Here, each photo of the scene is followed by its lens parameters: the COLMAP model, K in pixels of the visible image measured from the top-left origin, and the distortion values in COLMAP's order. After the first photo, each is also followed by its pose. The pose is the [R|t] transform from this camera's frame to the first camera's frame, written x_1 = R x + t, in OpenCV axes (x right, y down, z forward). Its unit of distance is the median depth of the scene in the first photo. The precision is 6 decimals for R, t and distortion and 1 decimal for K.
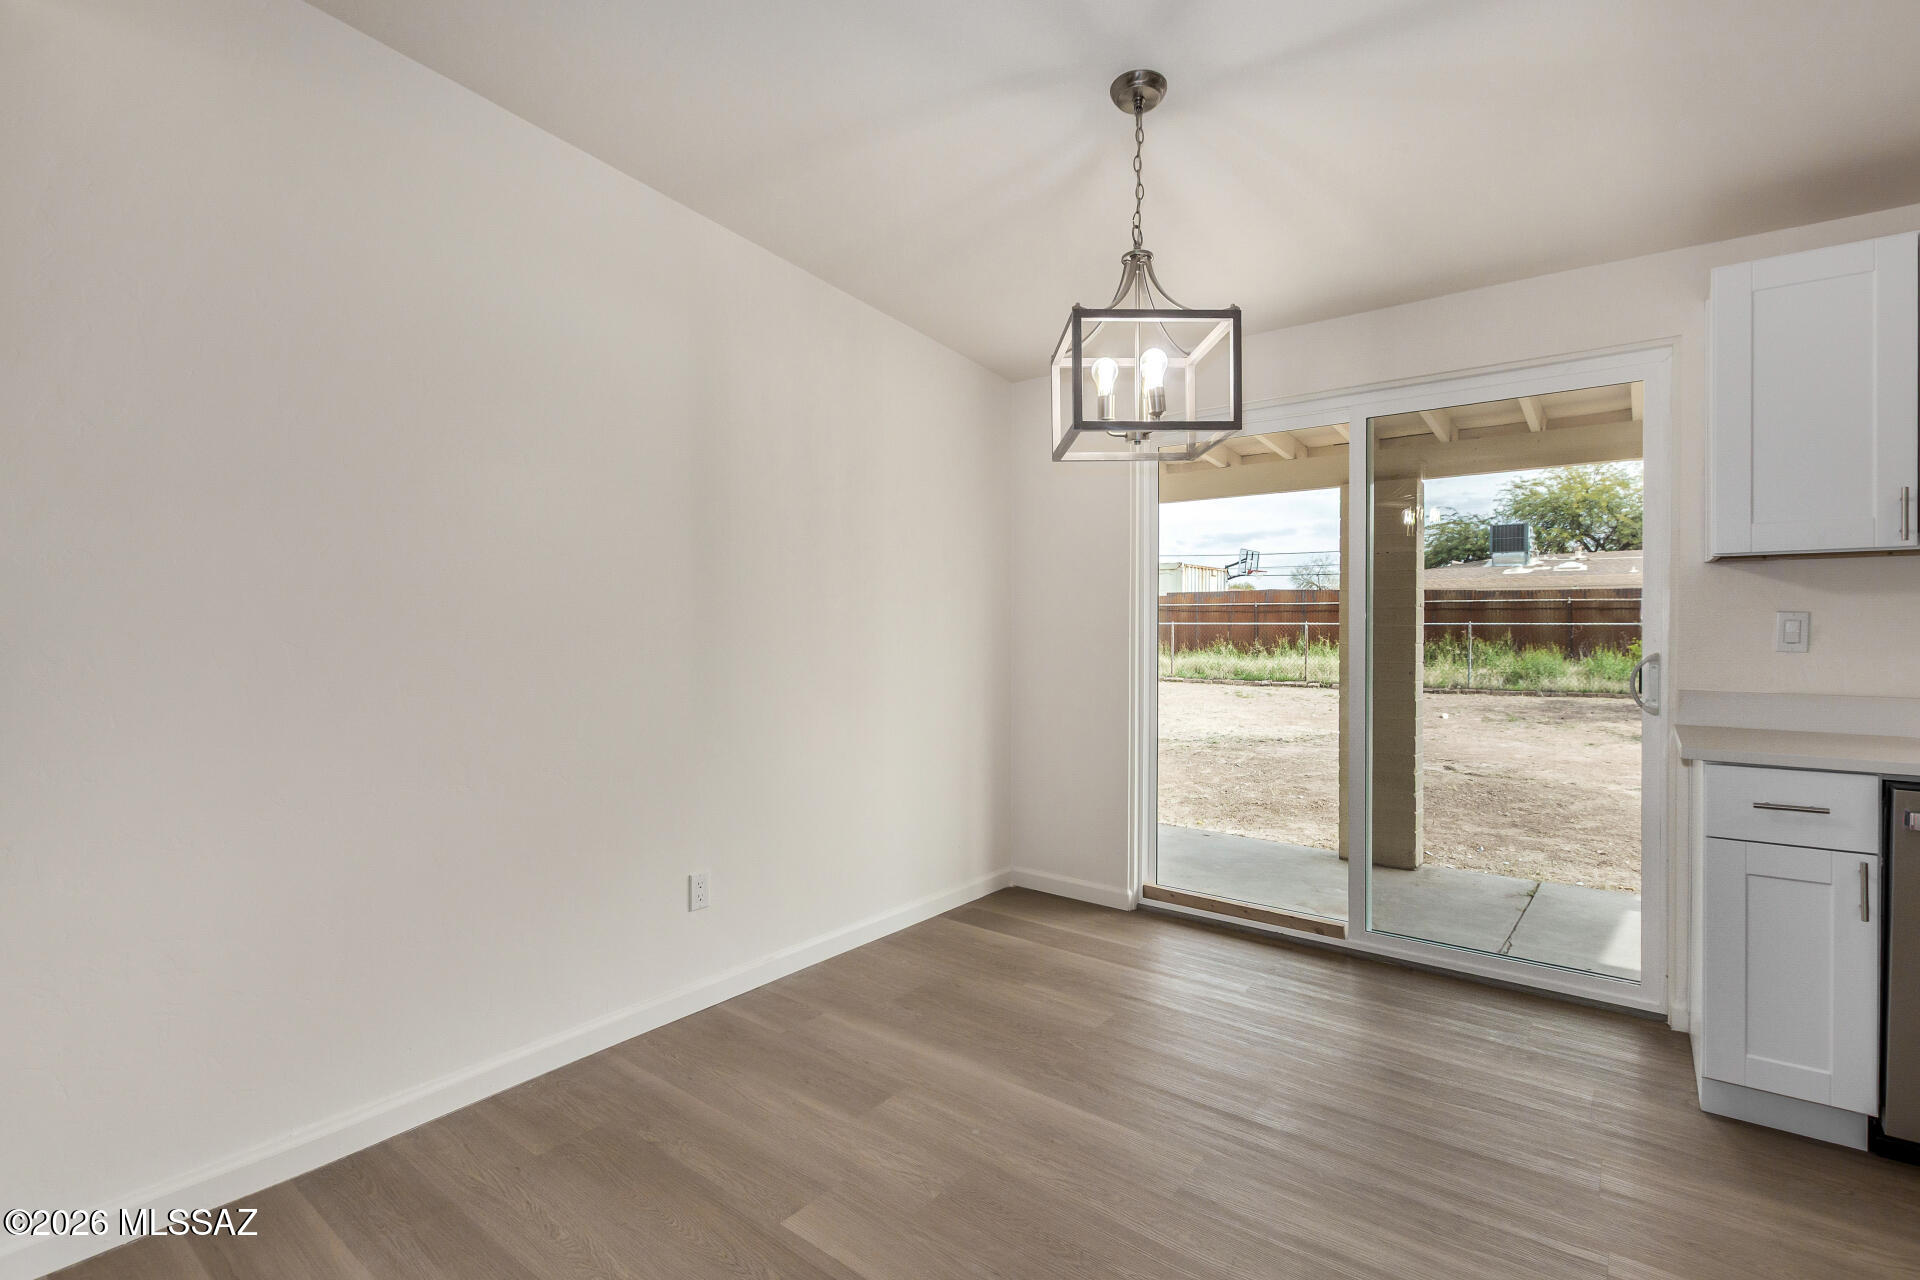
lens RADIAL K [[879.7, 0, 973.8], [0, 879.7, 629.0], [0, 0, 1]] dist [0.003516, -0.001743]
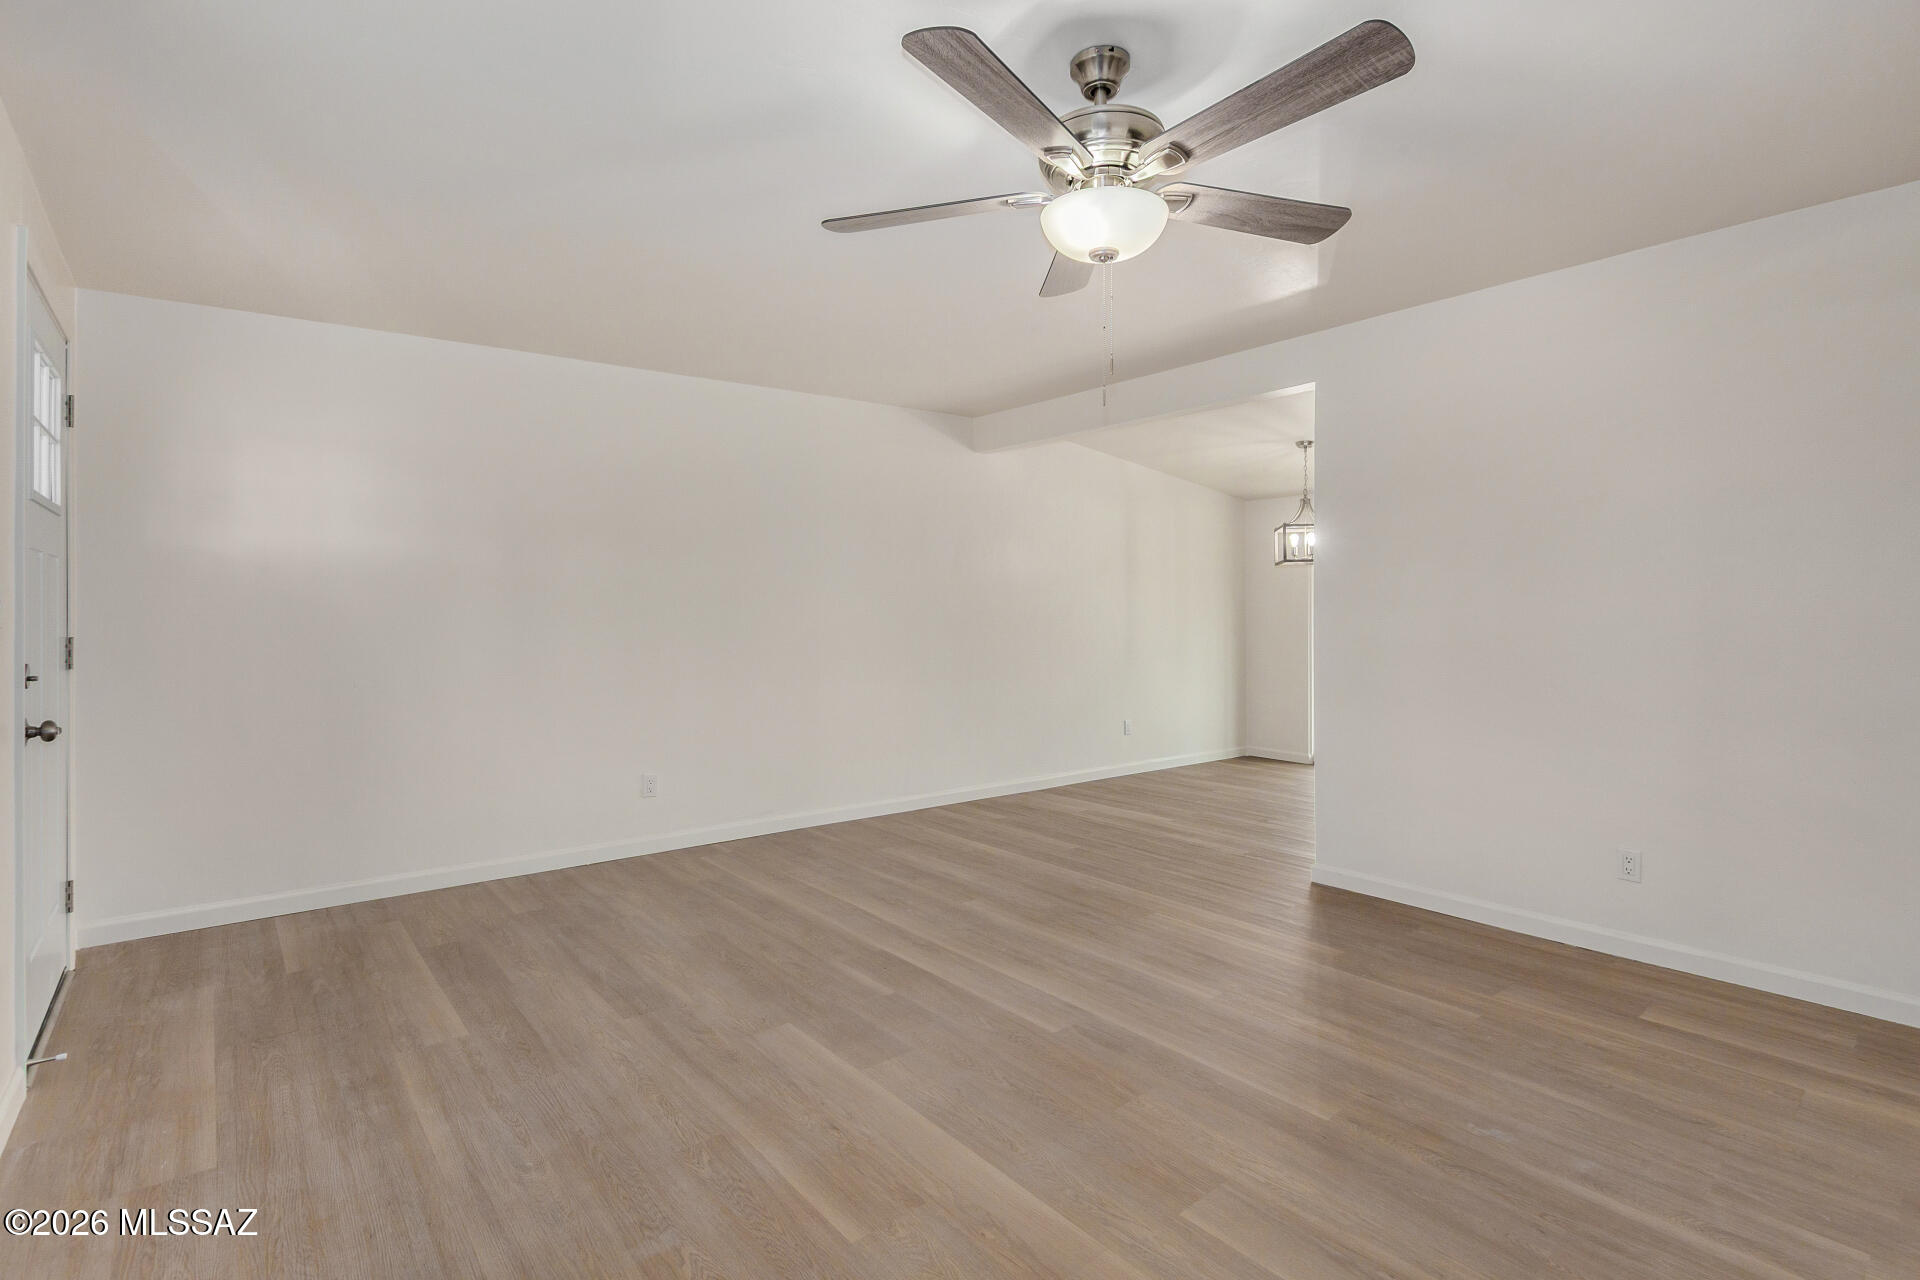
lens RADIAL K [[879.7, 0, 970.3], [0, 879.7, 641.0], [0, 0, 1]] dist [0.003516, -0.001743]
pose [[0.978202, 0.011172, -0.207355, -0.173145], [-0.008045, 0.999841, 0.015921, 0.007527], [0.207500, -0.013906, 0.978136, -1.169162]]
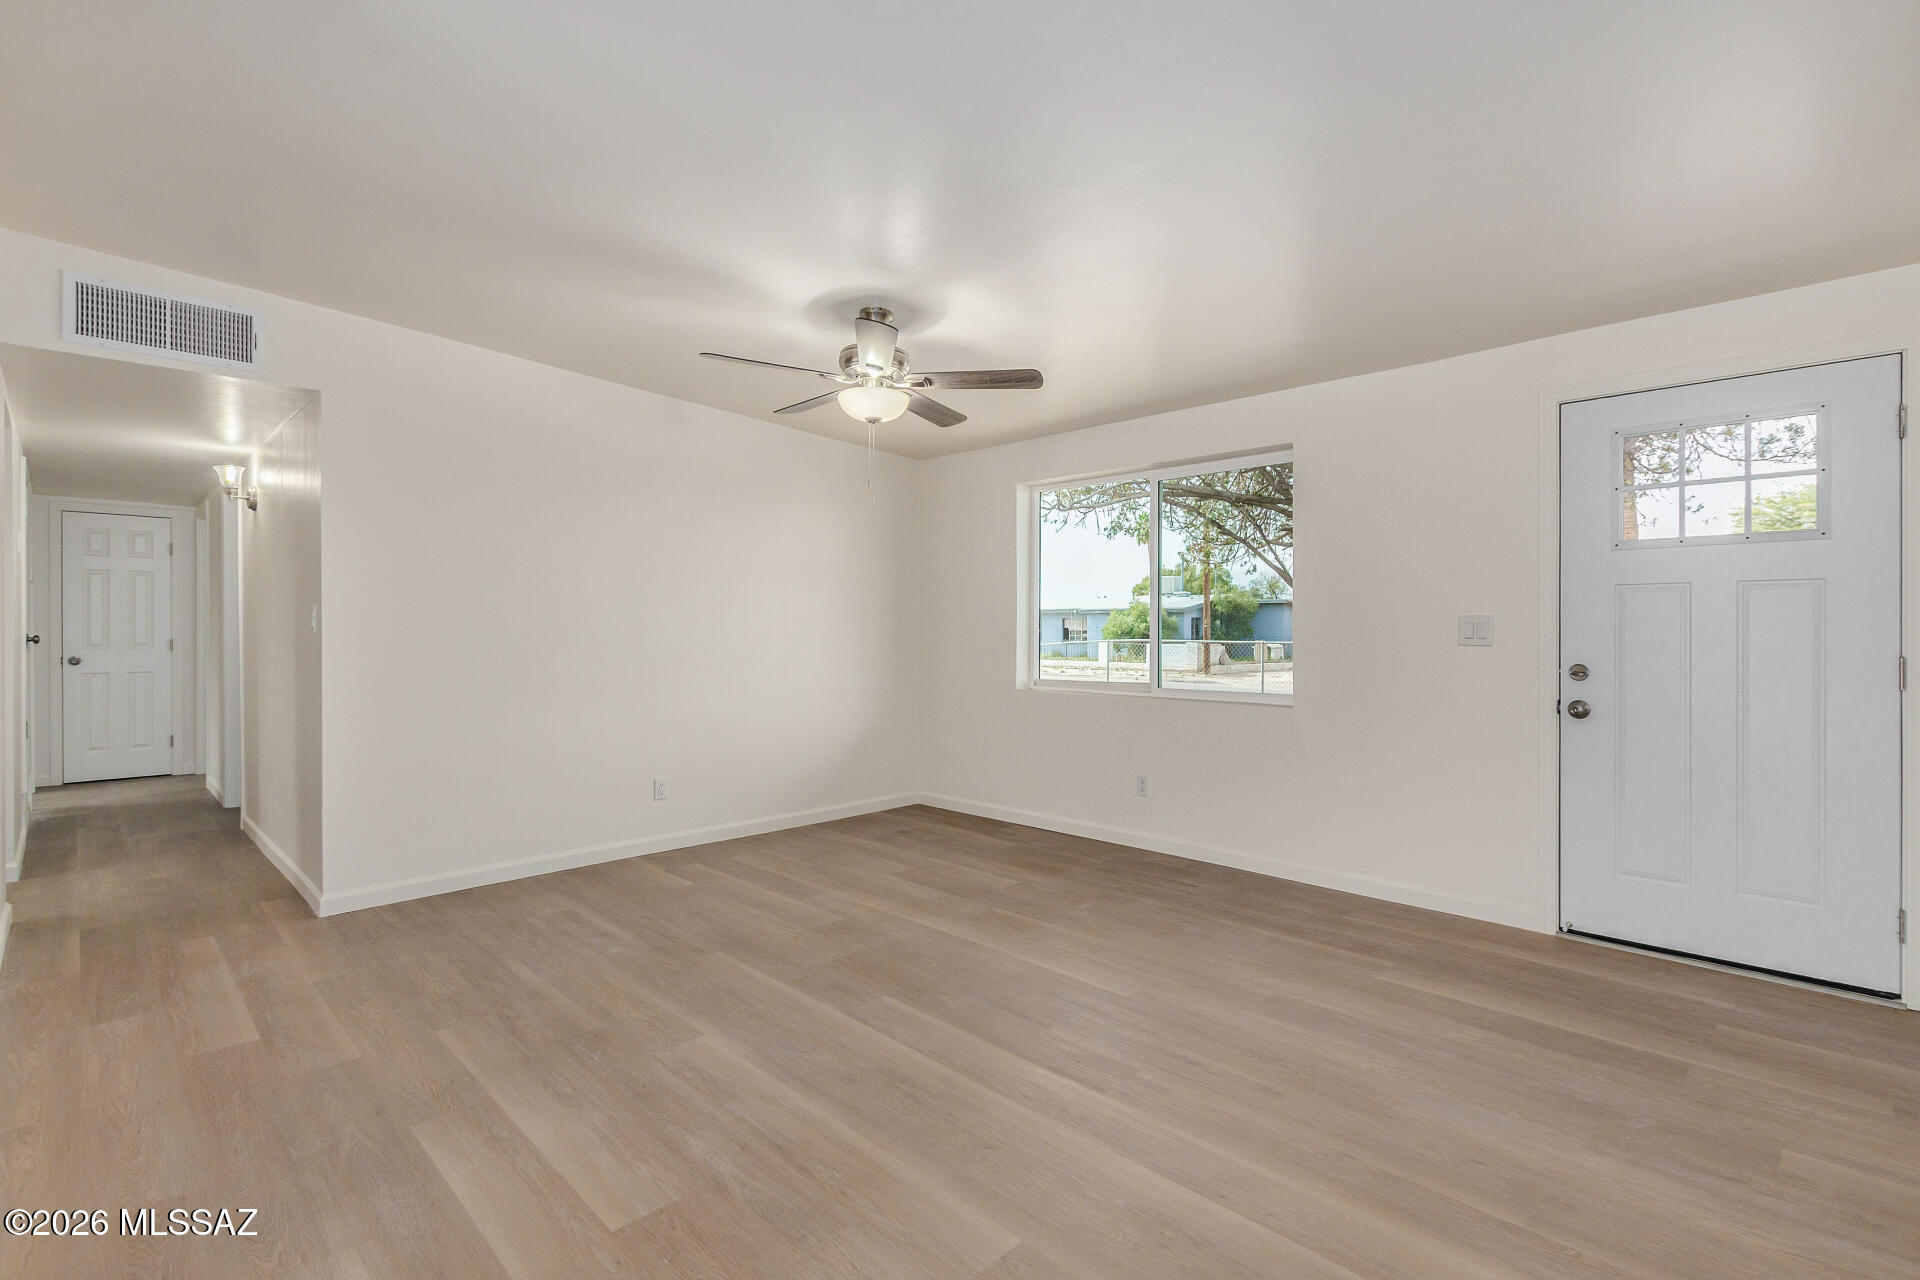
lens RADIAL K [[879.7, 0, 966.5], [0, 879.7, 649.1], [0, 0, 1]] dist [0.003516, -0.001743]
pose [[-0.991673, -0.007785, 0.128542, -0.416097], [-0.004255, 0.999607, 0.027714, -0.000694], [-0.128708, 0.026936, -0.991317, 0.264691]]
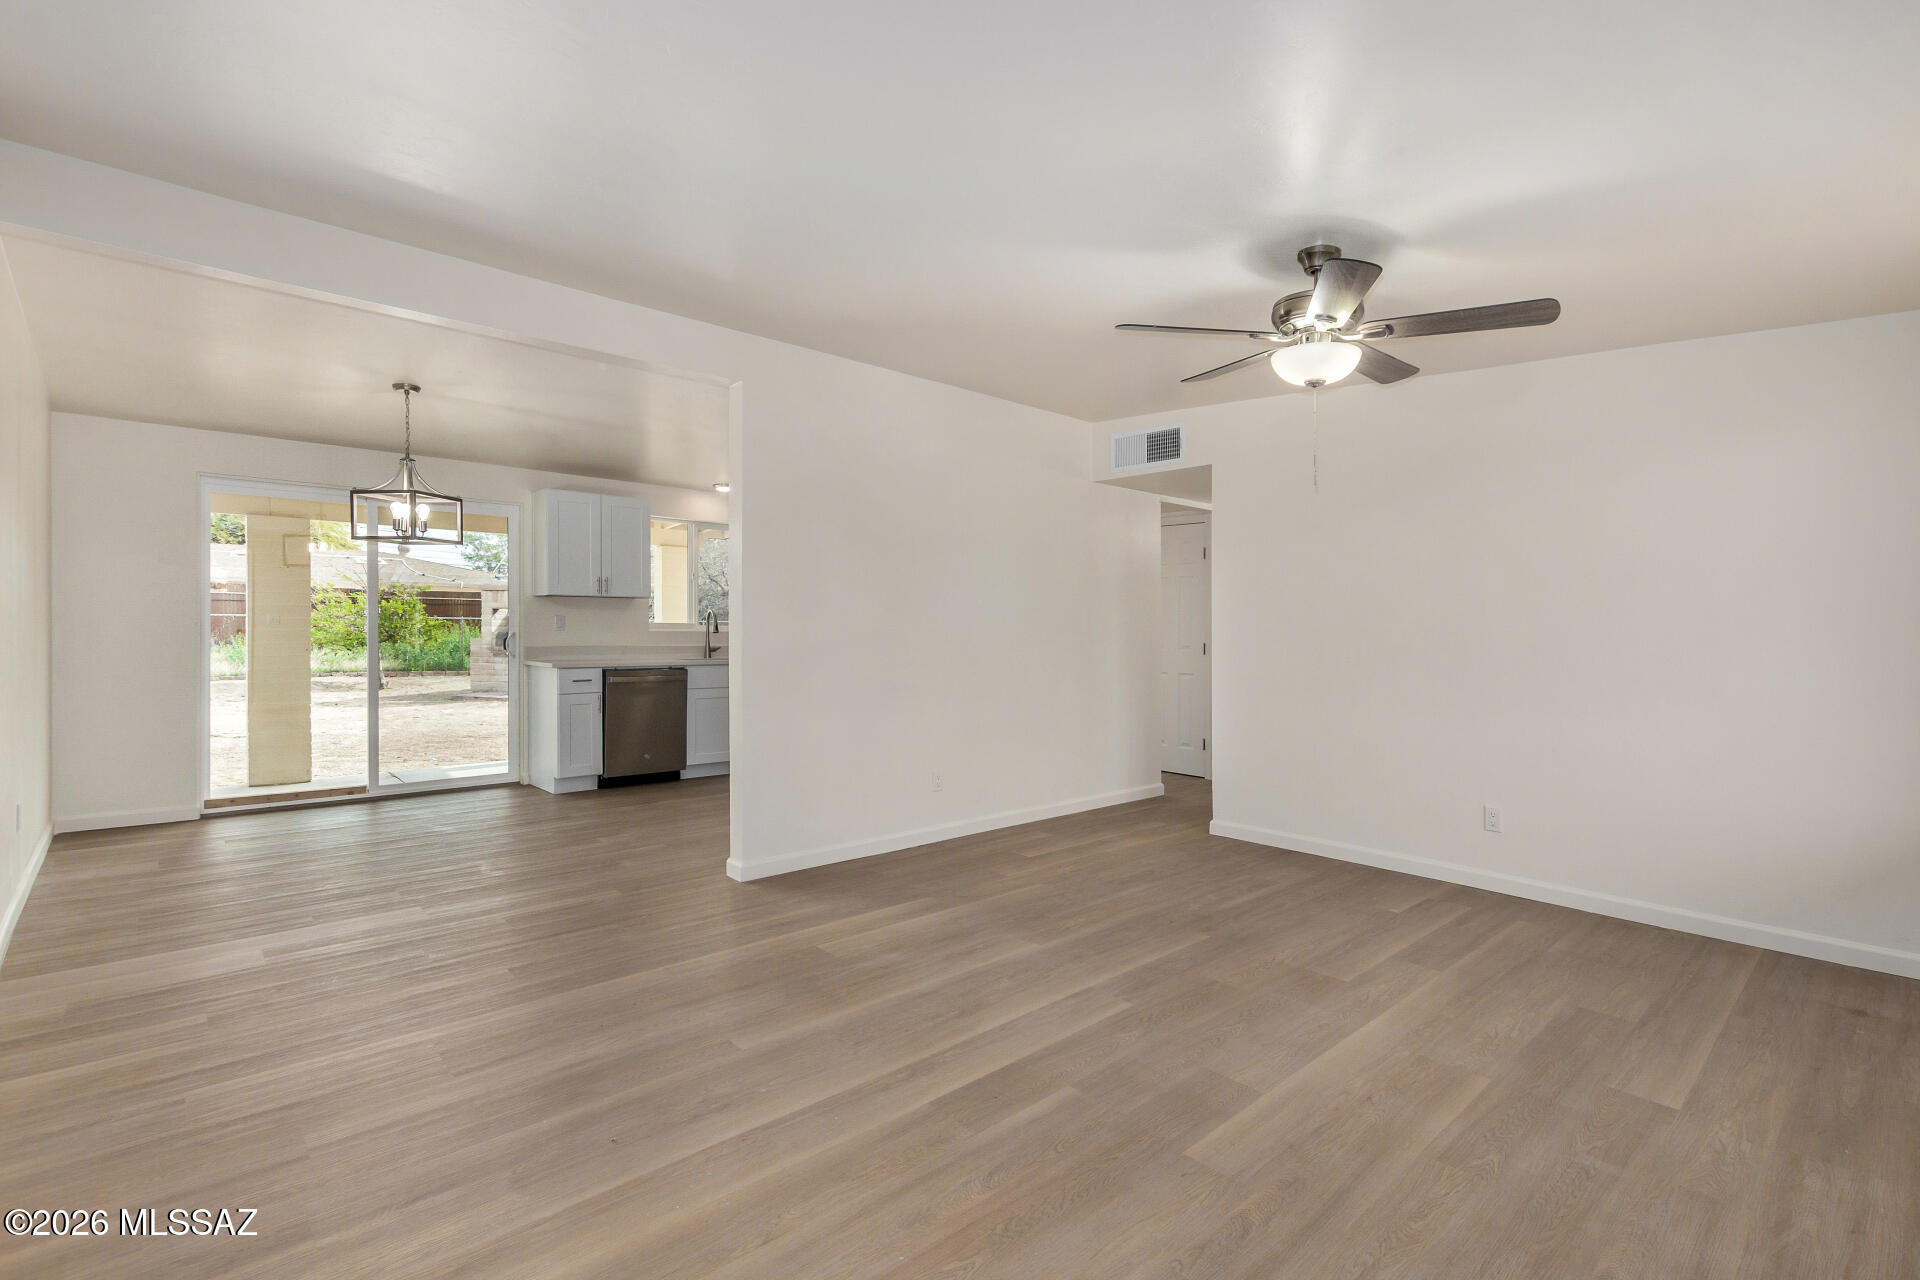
lens RADIAL K [[879.7, 0, 972.6], [0, 879.7, 645.3], [0, 0, 1]] dist [0.003516, -0.001743]
pose [[0.172185, -0.022798, 0.984801, -1.014339], [-0.006800, 0.999681, 0.024331, -0.002809], [-0.985041, -0.010886, 0.171975, -0.474791]]
